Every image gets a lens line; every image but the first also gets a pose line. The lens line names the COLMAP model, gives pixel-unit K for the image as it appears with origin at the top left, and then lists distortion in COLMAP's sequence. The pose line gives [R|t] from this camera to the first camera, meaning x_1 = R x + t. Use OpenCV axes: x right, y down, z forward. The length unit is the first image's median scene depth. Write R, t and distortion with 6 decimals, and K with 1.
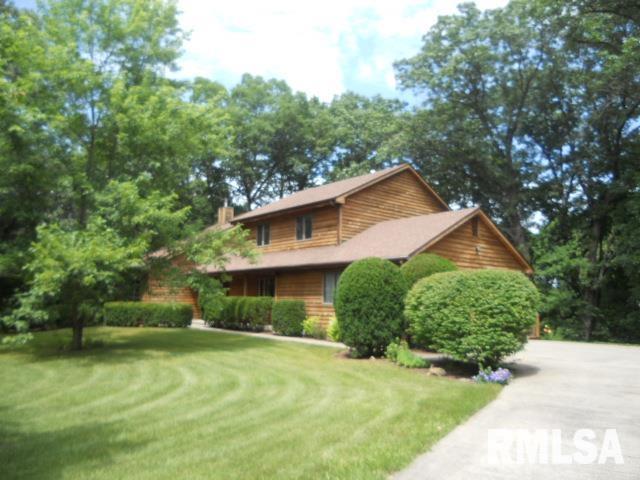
lens RADIAL K [[487.8, 0, 318.8], [0, 487.8, 242.5], [0, 0, 1]] dist [-0.036282, 0.002856]
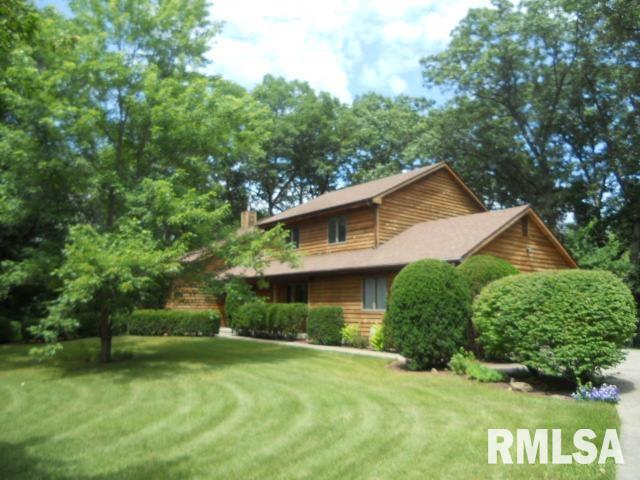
lens RADIAL K [[487.8, 0, 318.8], [0, 487.8, 242.5], [0, 0, 1]] dist [-0.036282, 0.002856]
pose [[0.999626, -0.011178, -0.024953, -0.053215], [0.010876, 0.999866, -0.012219, 0.006131], [0.025086, 0.011943, 0.999614, 0.061934]]
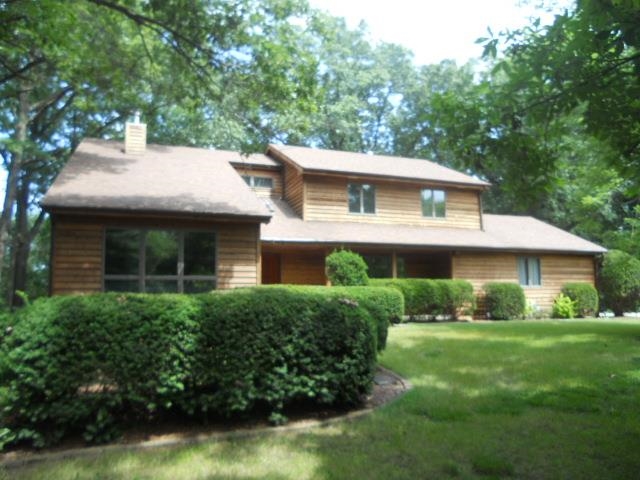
lens RADIAL K [[487.8, 0, 318.8], [0, 487.8, 242.5], [0, 0, 1]] dist [-0.036282, 0.002856]
pose [[0.341489, 0.097174, 0.934849, -1.183963], [-0.096101, 0.993038, -0.068118, 0.152690], [-0.934960, -0.066579, 0.348450, 1.105731]]
